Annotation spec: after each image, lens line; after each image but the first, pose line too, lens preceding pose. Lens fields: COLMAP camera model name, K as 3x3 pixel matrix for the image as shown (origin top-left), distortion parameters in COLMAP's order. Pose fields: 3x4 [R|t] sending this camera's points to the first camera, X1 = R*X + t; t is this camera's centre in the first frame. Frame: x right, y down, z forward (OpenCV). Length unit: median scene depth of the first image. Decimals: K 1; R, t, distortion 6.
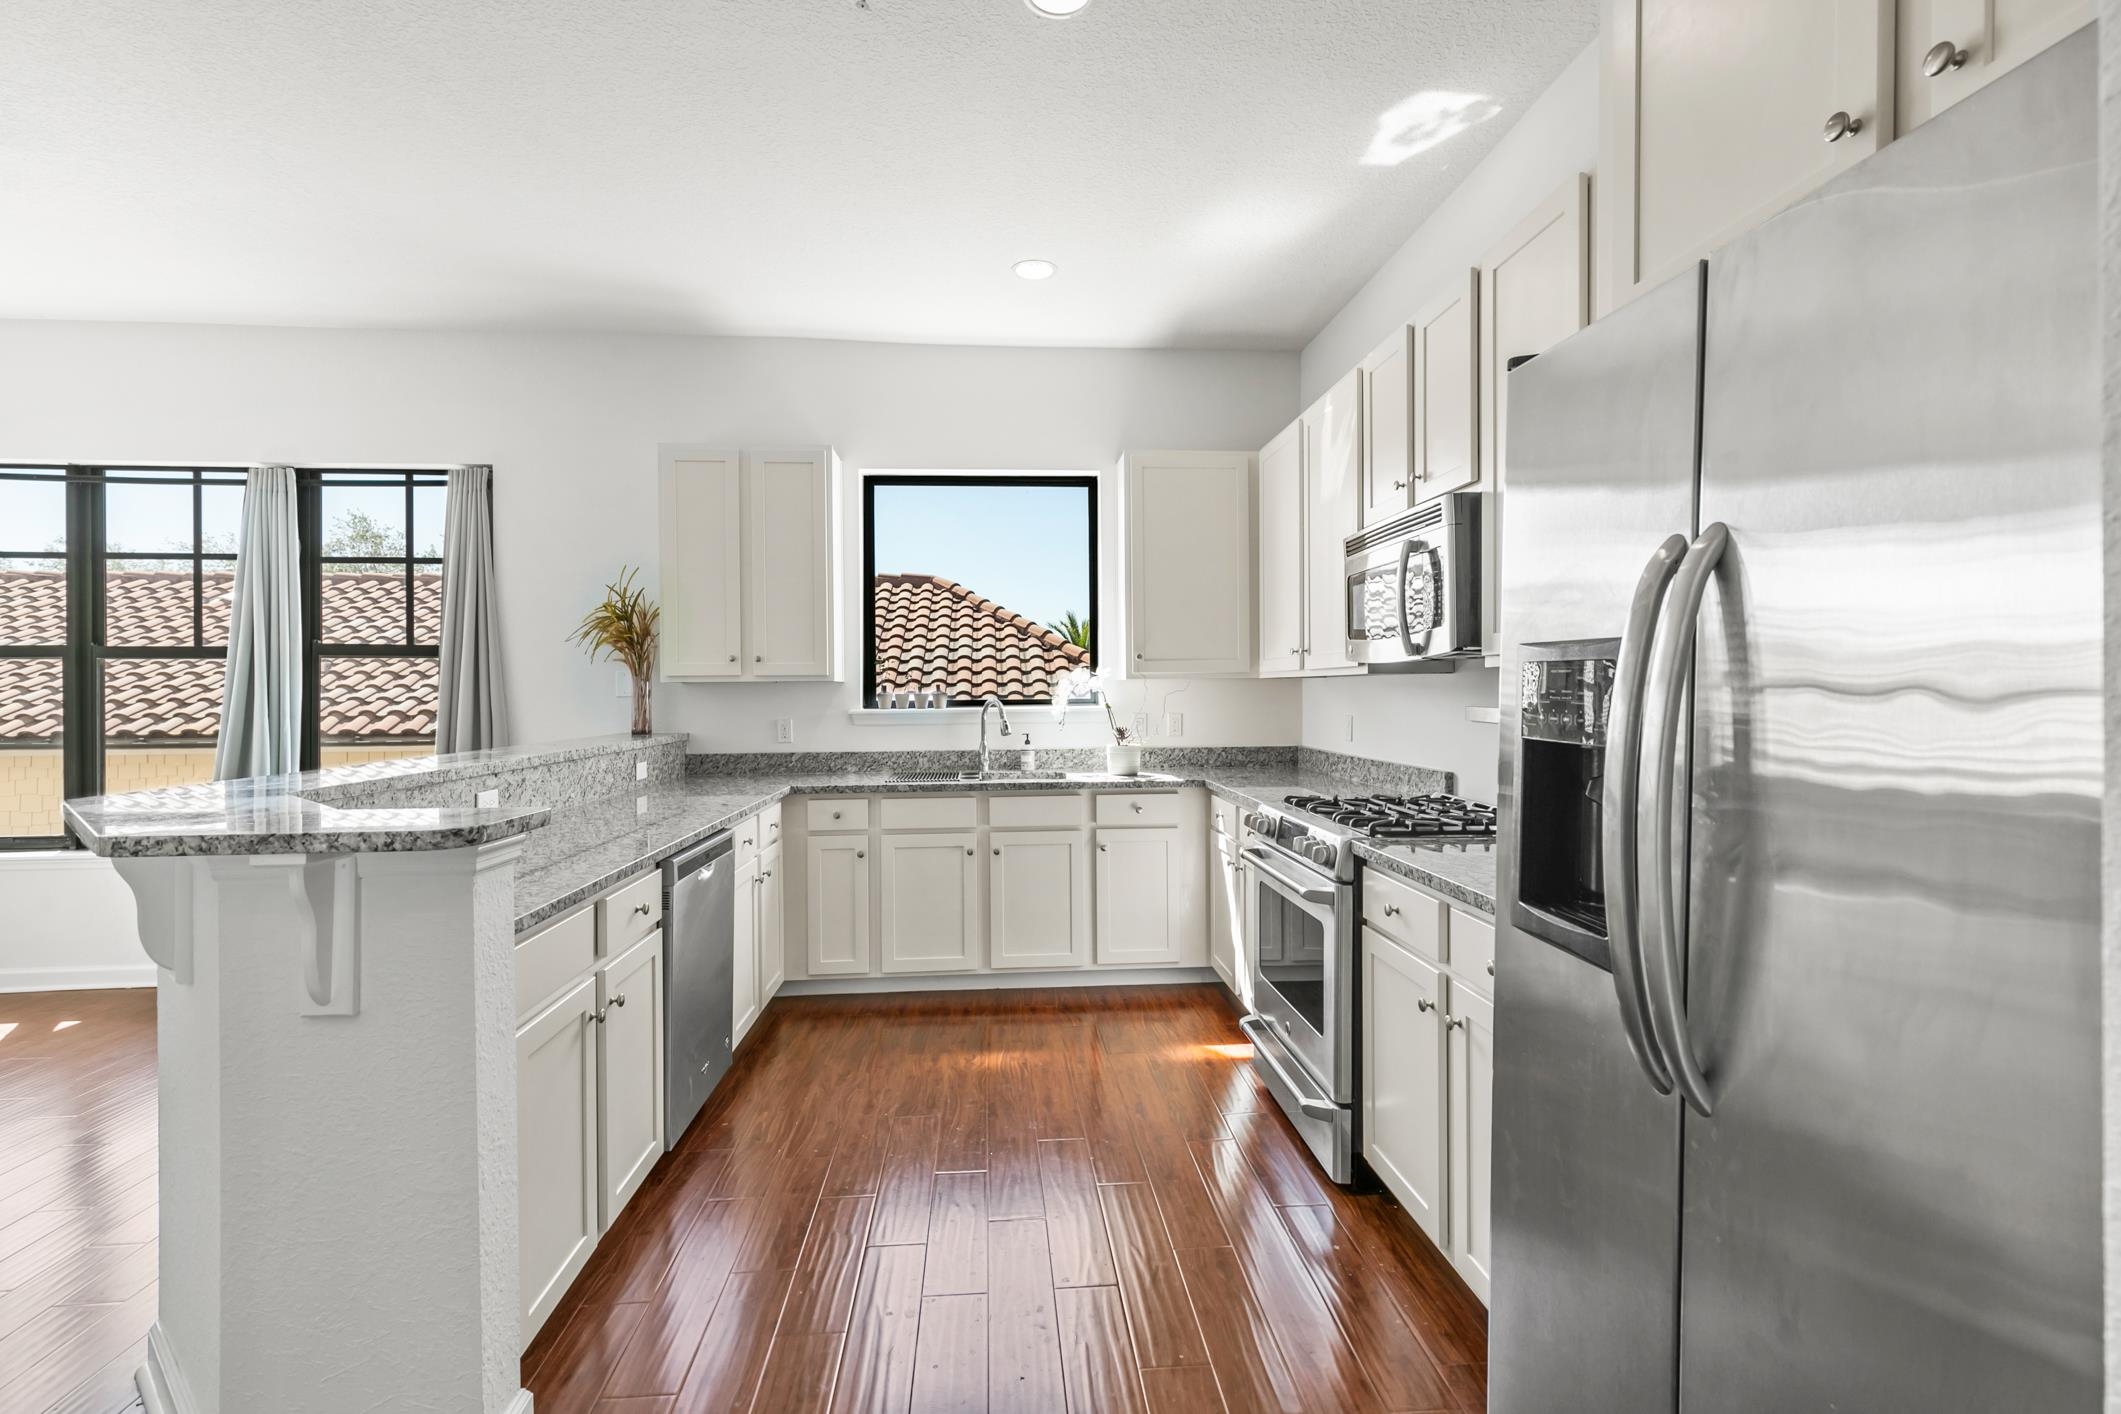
lens RADIAL K [[879.1, 0, 1060.5], [0, 879.1, 707.0], [0, 0, 1]] dist [-0.001781, -0.000523]
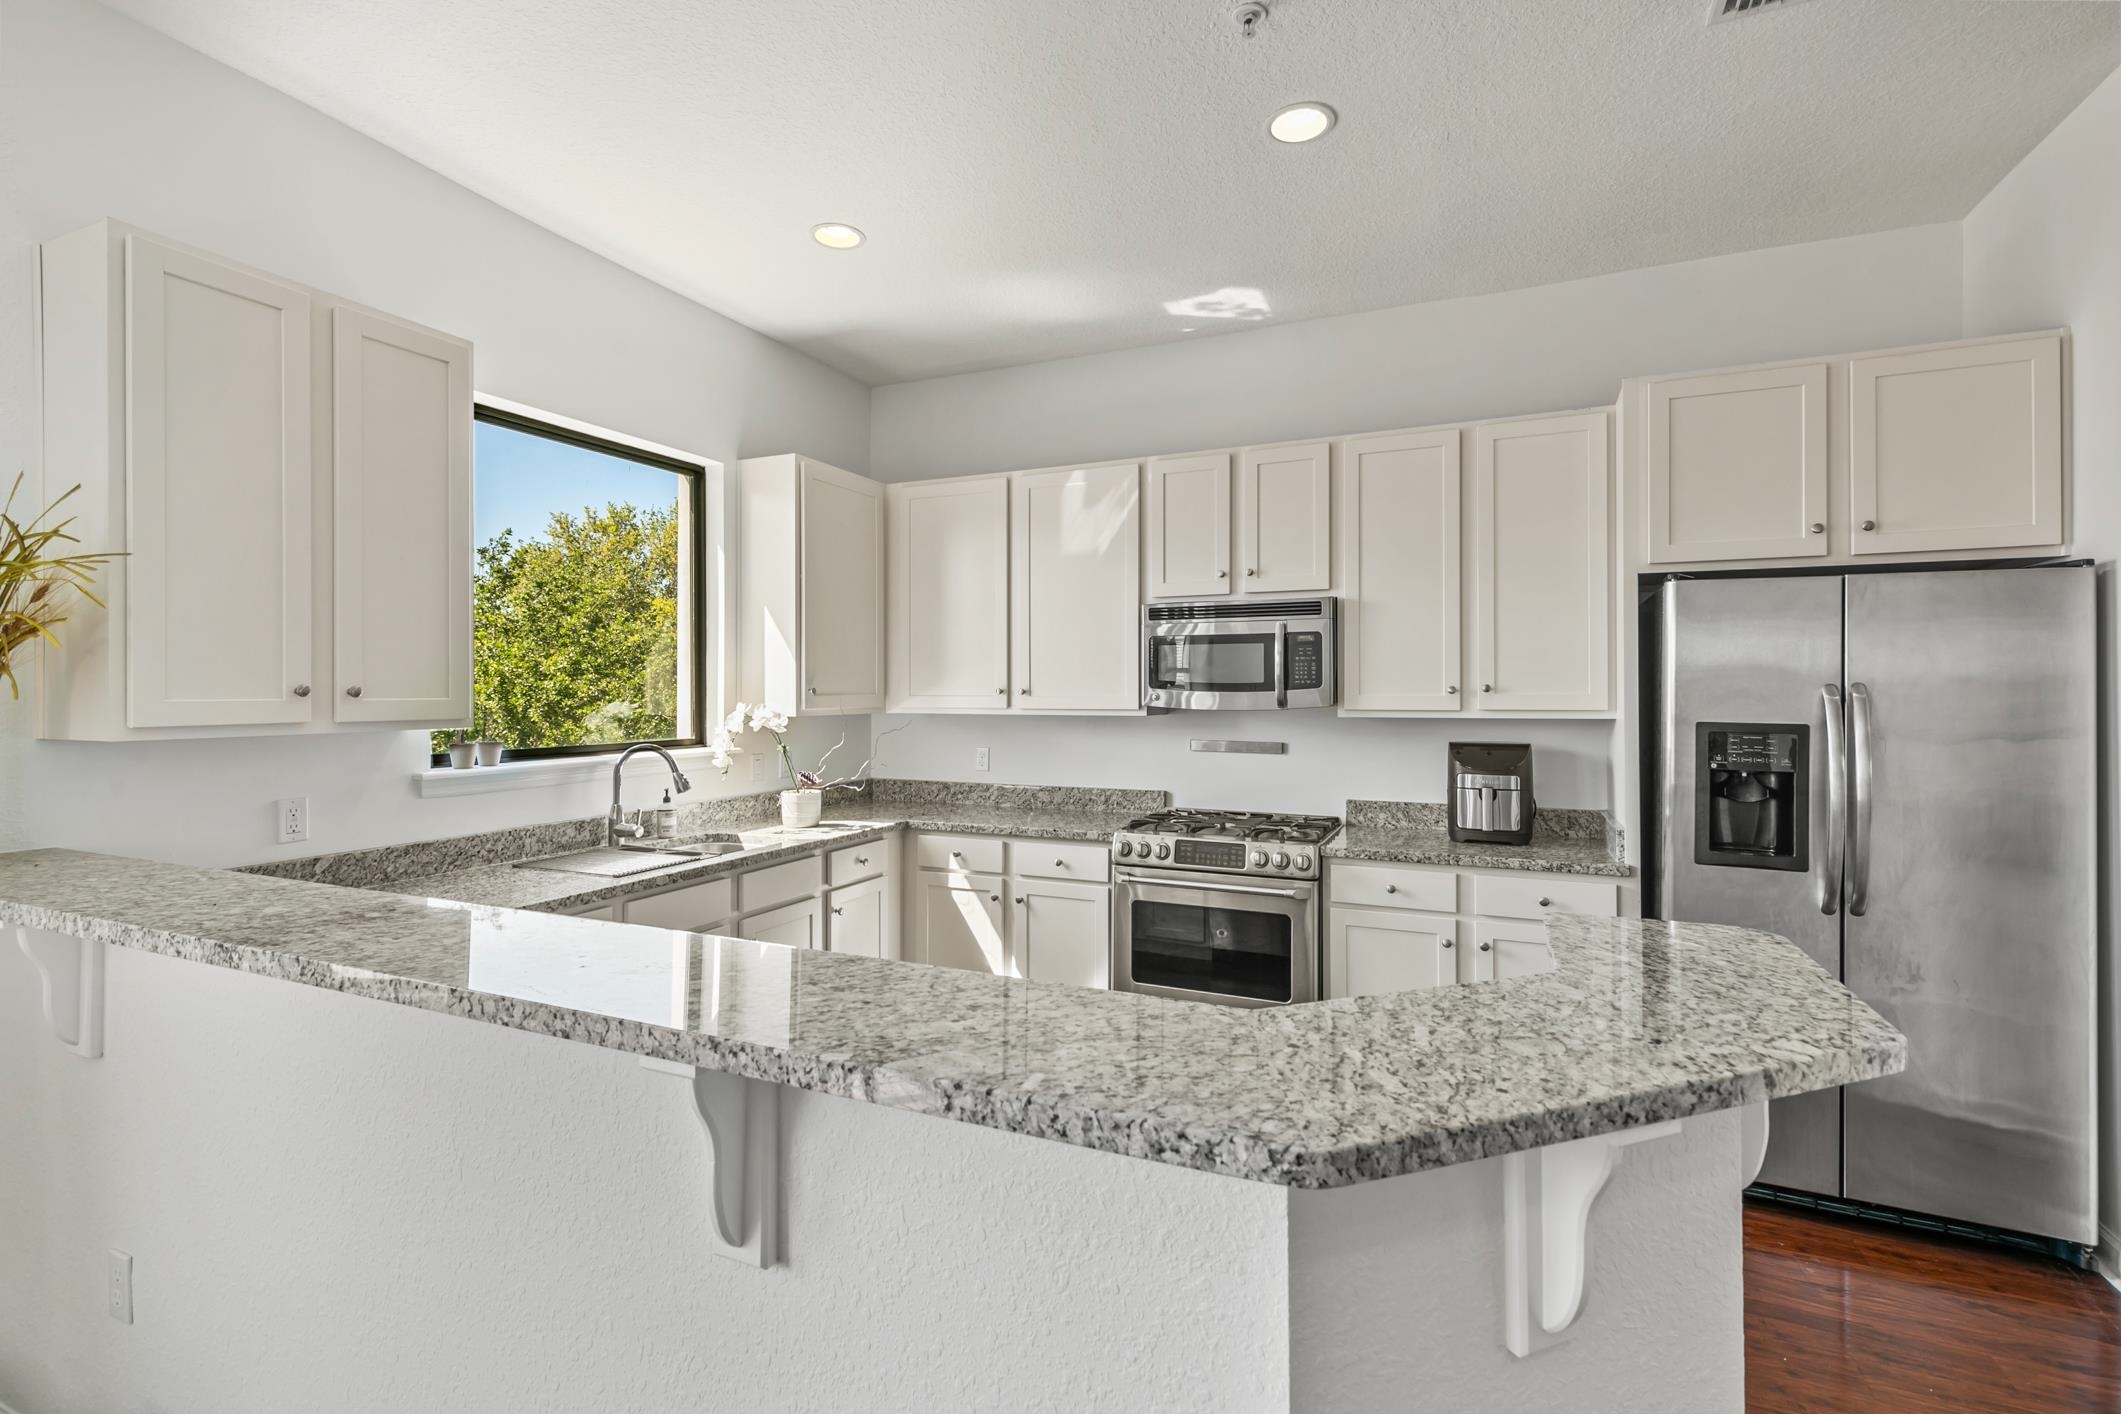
lens RADIAL K [[879.1, 0, 1060.5], [0, 879.1, 707.0], [0, 0, 1]] dist [-0.001781, -0.000523]
pose [[0.533637, -0.003038, 0.845708, -0.586391], [0.016837, 0.999834, -0.007032, -0.034160], [-0.845546, 0.017991, 0.533600, 0.354421]]
